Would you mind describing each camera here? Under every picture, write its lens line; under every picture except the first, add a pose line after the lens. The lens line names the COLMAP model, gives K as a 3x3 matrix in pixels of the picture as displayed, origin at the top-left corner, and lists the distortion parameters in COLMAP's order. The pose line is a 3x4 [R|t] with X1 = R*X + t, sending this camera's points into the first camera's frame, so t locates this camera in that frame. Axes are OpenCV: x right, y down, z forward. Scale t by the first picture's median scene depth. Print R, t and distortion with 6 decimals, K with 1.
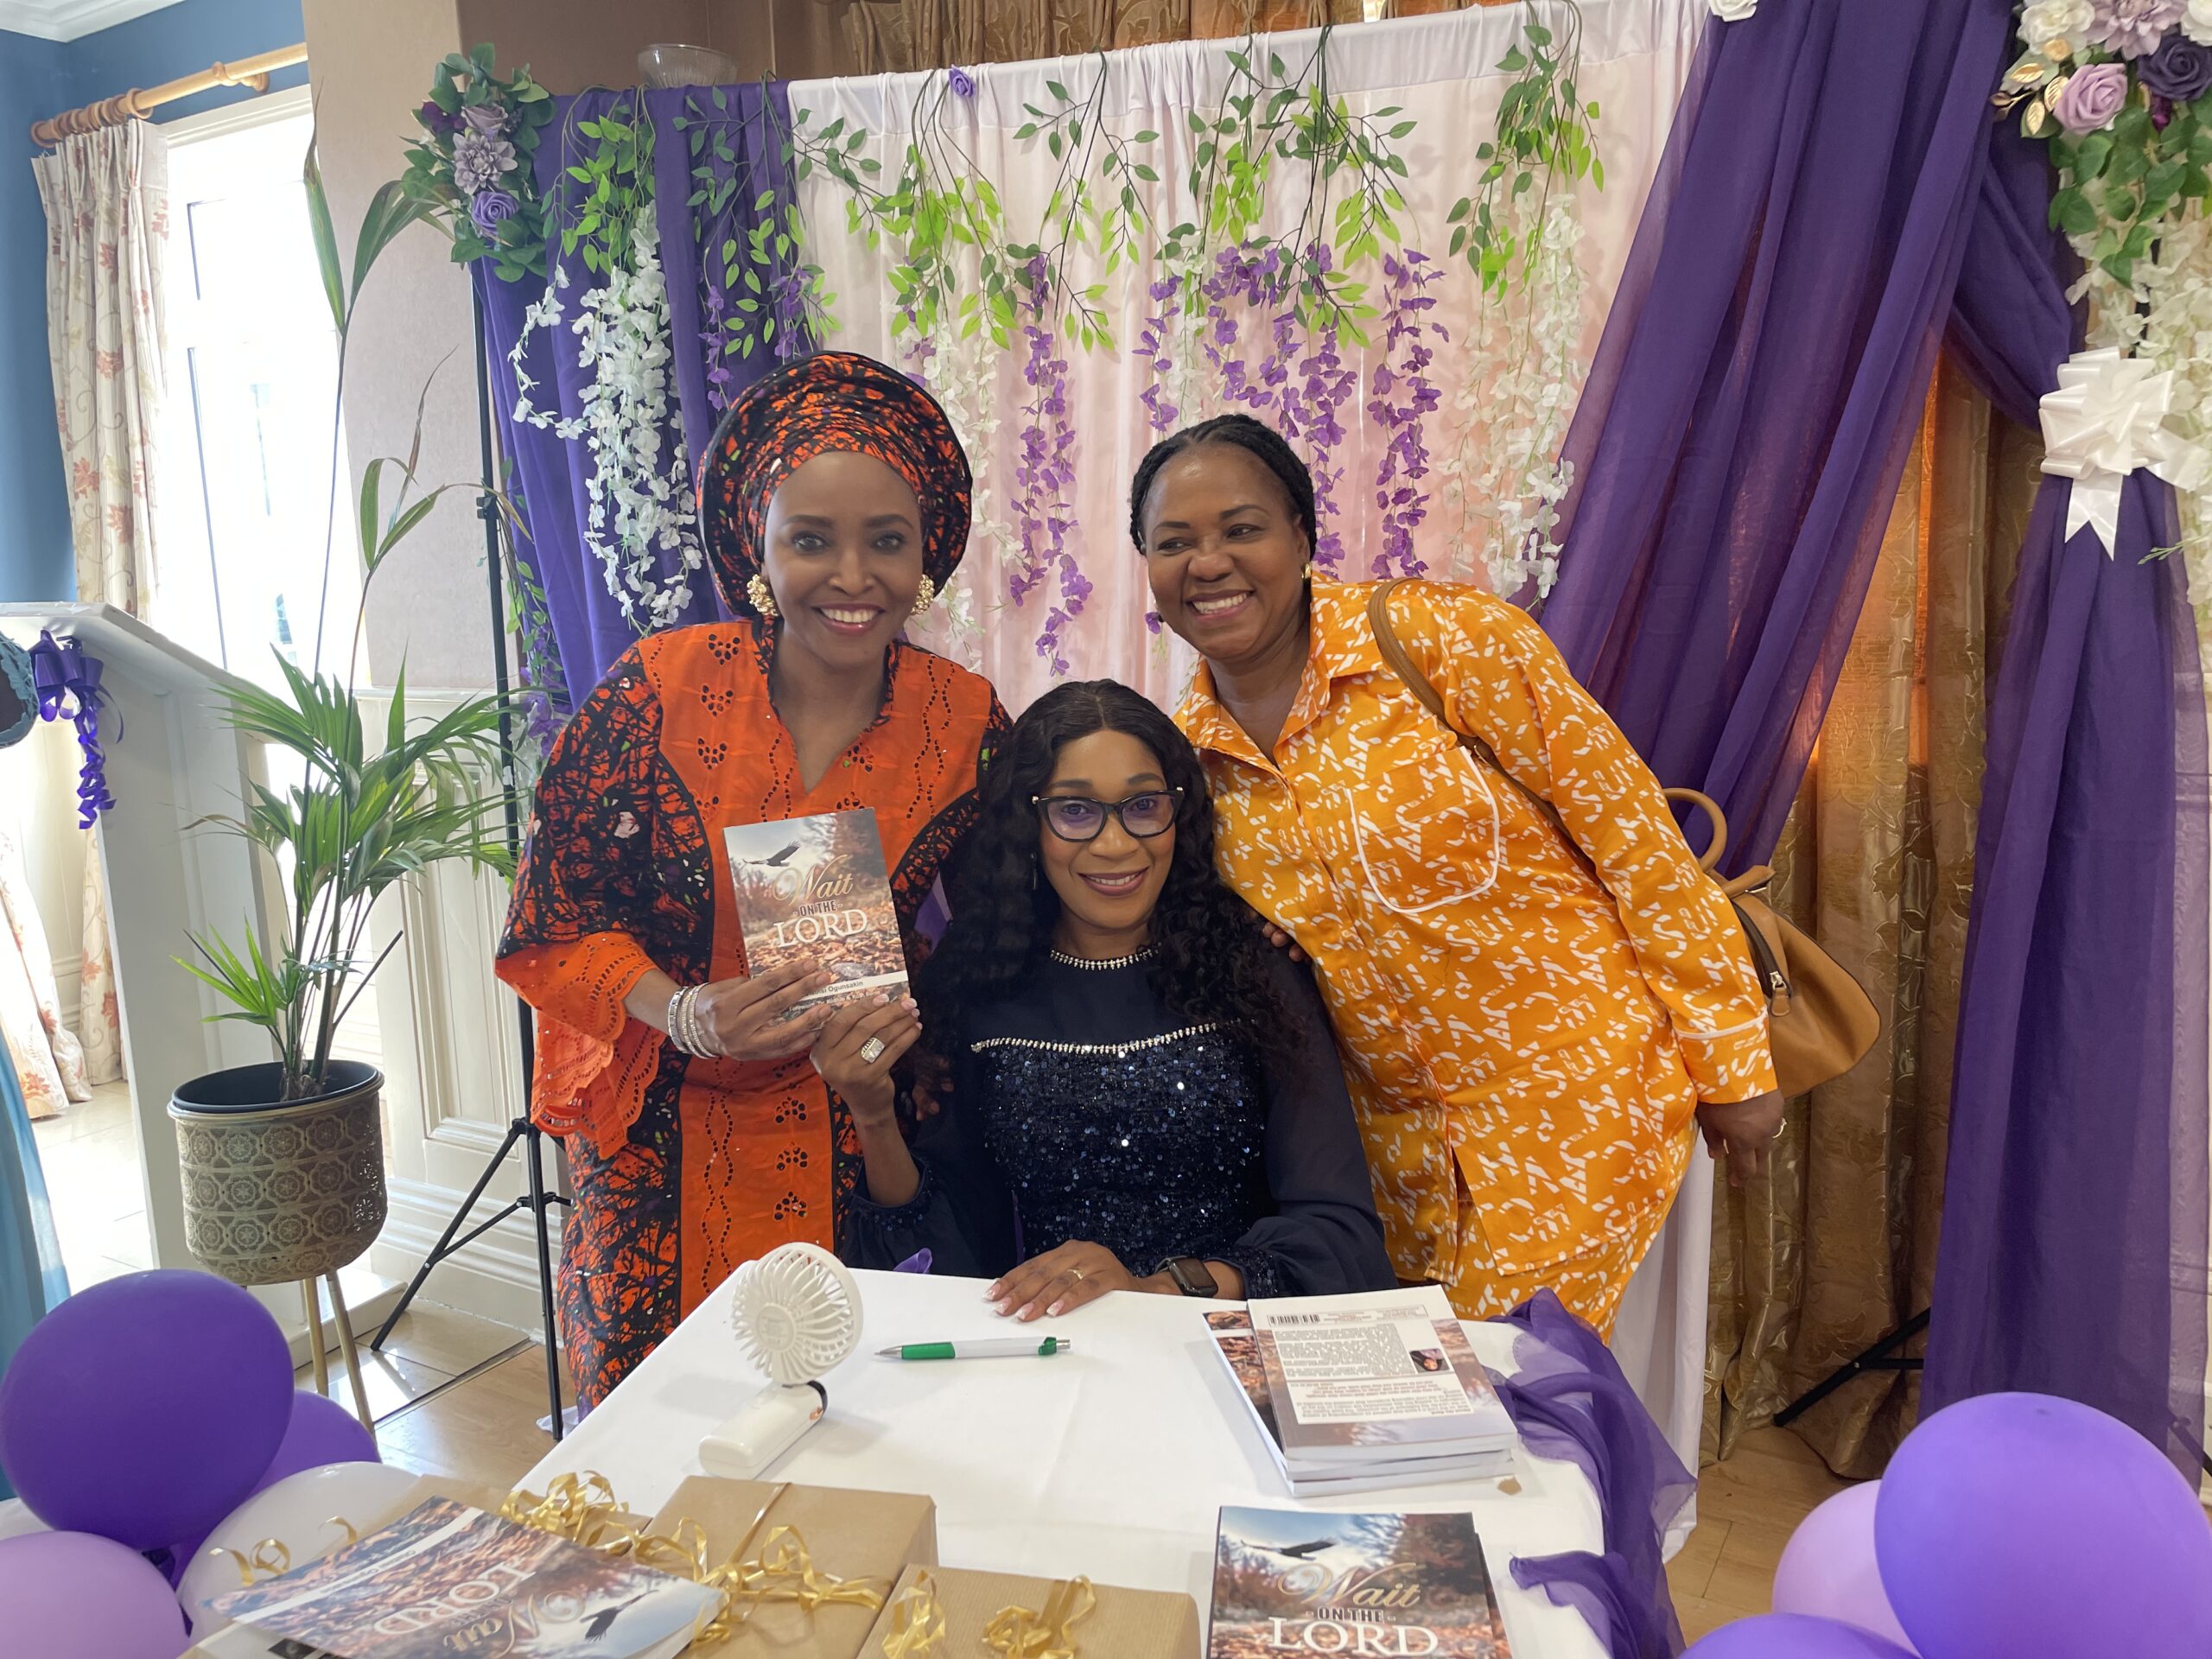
lens RADIAL K [[1693.0, 0, 1085.4], [0, 1693.0, 814.0], [0, 0, 1]] dist [0.080853, -0.103648]
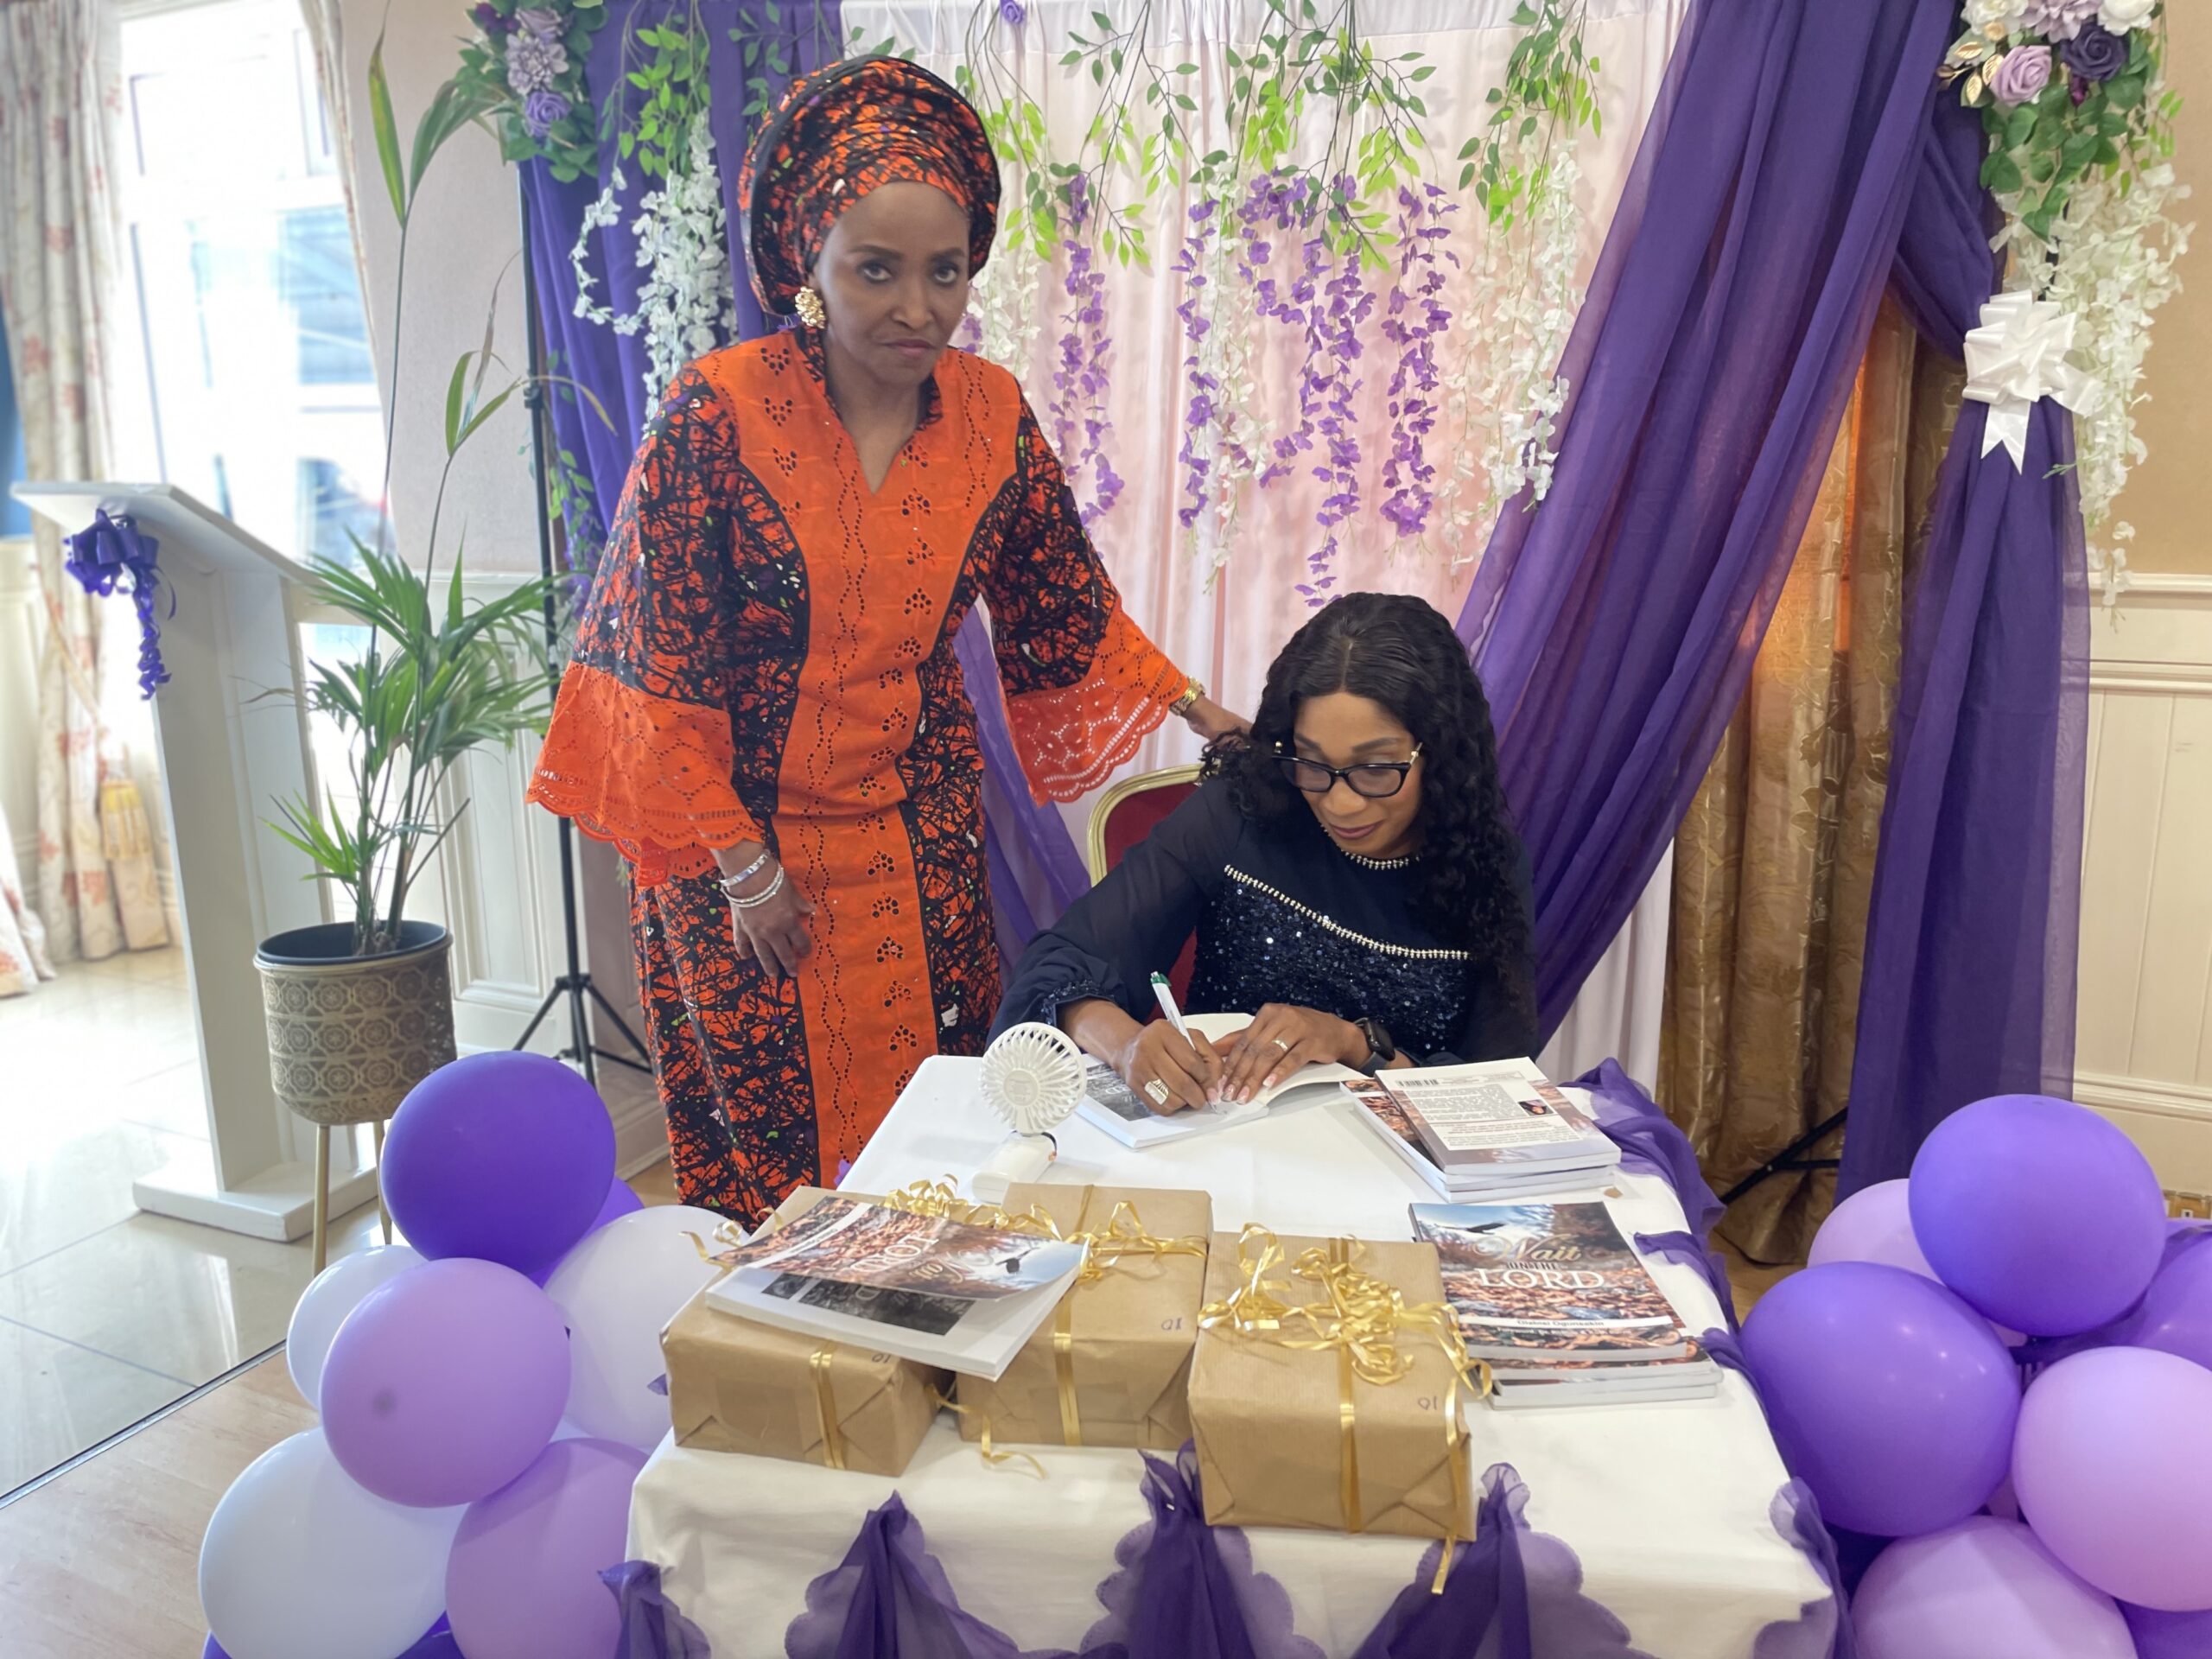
lens RADIAL K [[1693.0, 0, 1090.5], [0, 1693.0, 807.8], [0, 0, 1]] dist [0.080853, -0.103648]
pose [[0.995910, -0.000756, 0.090345, -0.124558], [-0.004253, 0.998464, 0.055241, 0.015651], [-0.090248, -0.055399, 0.994377, -0.109623]]
